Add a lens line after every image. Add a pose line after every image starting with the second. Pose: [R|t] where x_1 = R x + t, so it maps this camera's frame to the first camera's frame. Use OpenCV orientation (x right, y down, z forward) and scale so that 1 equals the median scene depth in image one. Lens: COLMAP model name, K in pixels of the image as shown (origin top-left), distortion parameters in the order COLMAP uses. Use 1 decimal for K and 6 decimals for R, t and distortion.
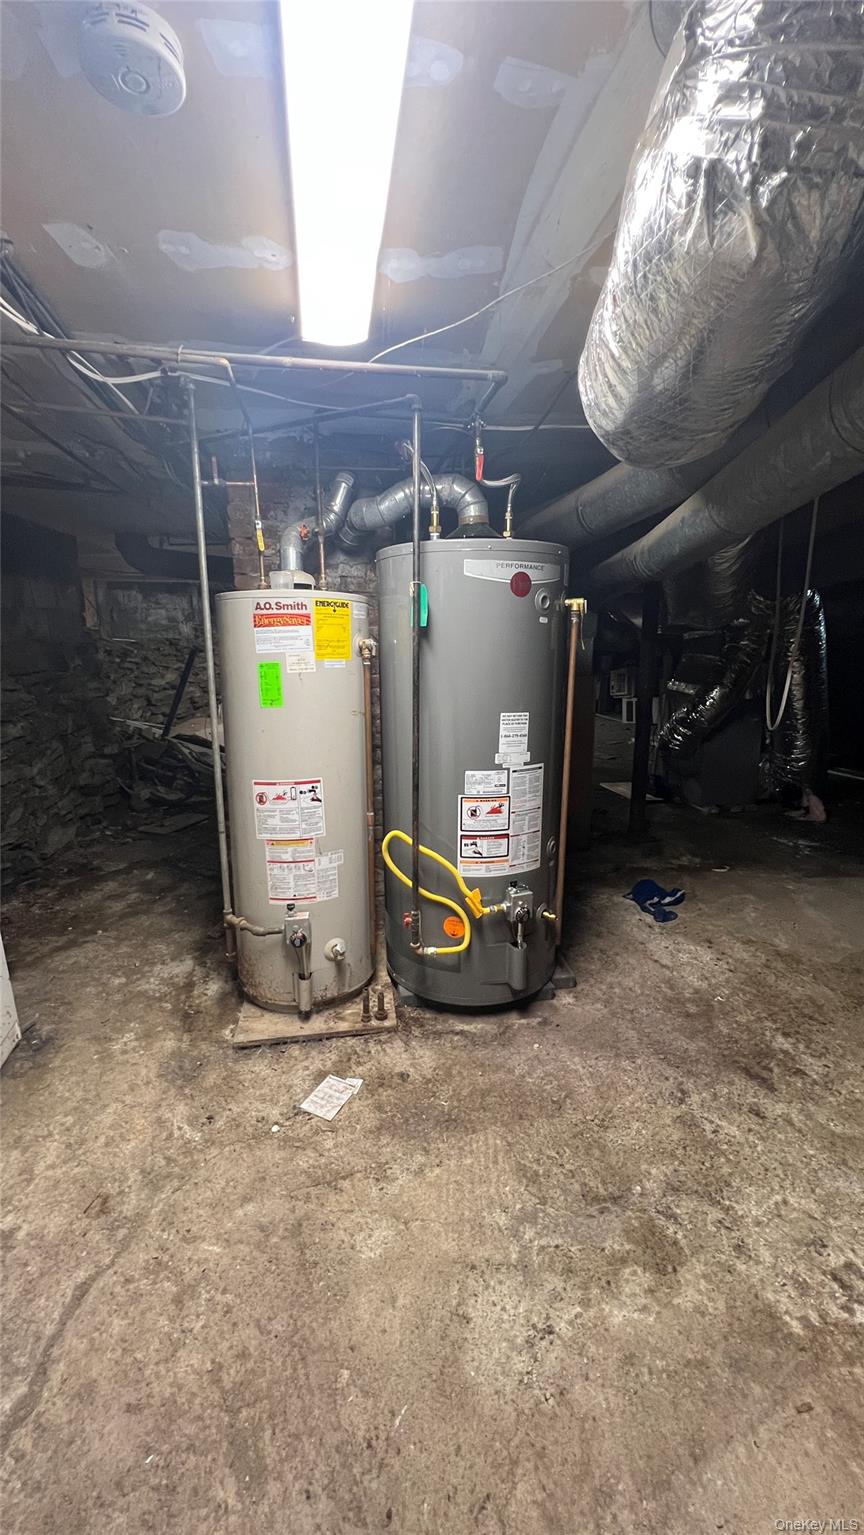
lens RADIAL K [[623.3, 0, 434.8], [0, 623.3, 772.6], [0, 0, 1]] dist [-0.005610, 0.001837]
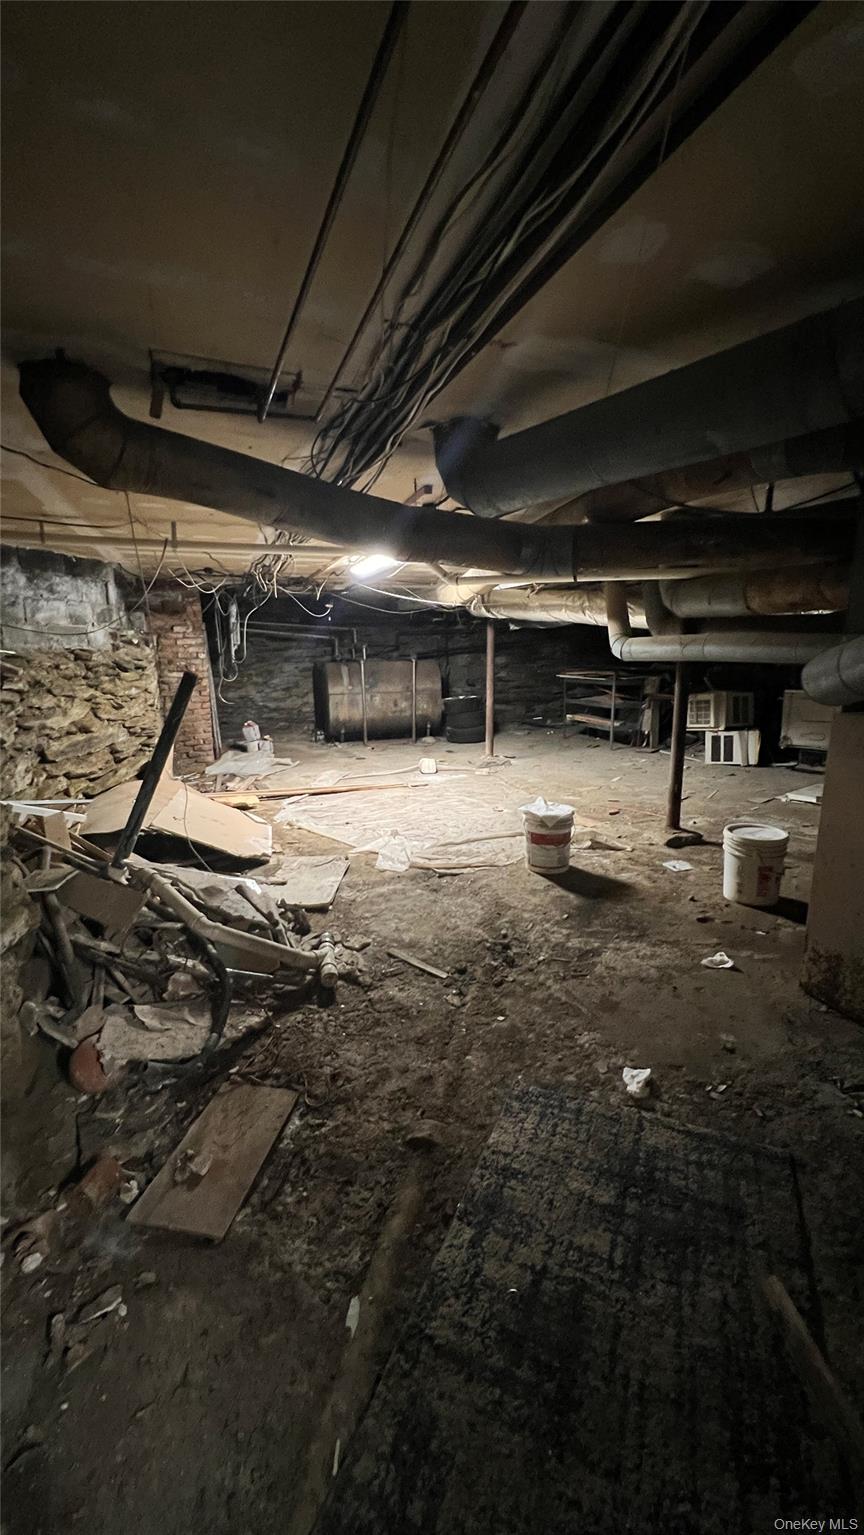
lens RADIAL K [[617.0, 0, 431.6], [0, 617.0, 762.6], [0, 0, 1]] dist [0.001538, 0.000053]
pose [[0.980520, -0.024354, 0.194903, -0.207690], [0.031187, 0.998999, -0.032065, -0.075936], [-0.193927, 0.037519, 0.980298, 0.350843]]
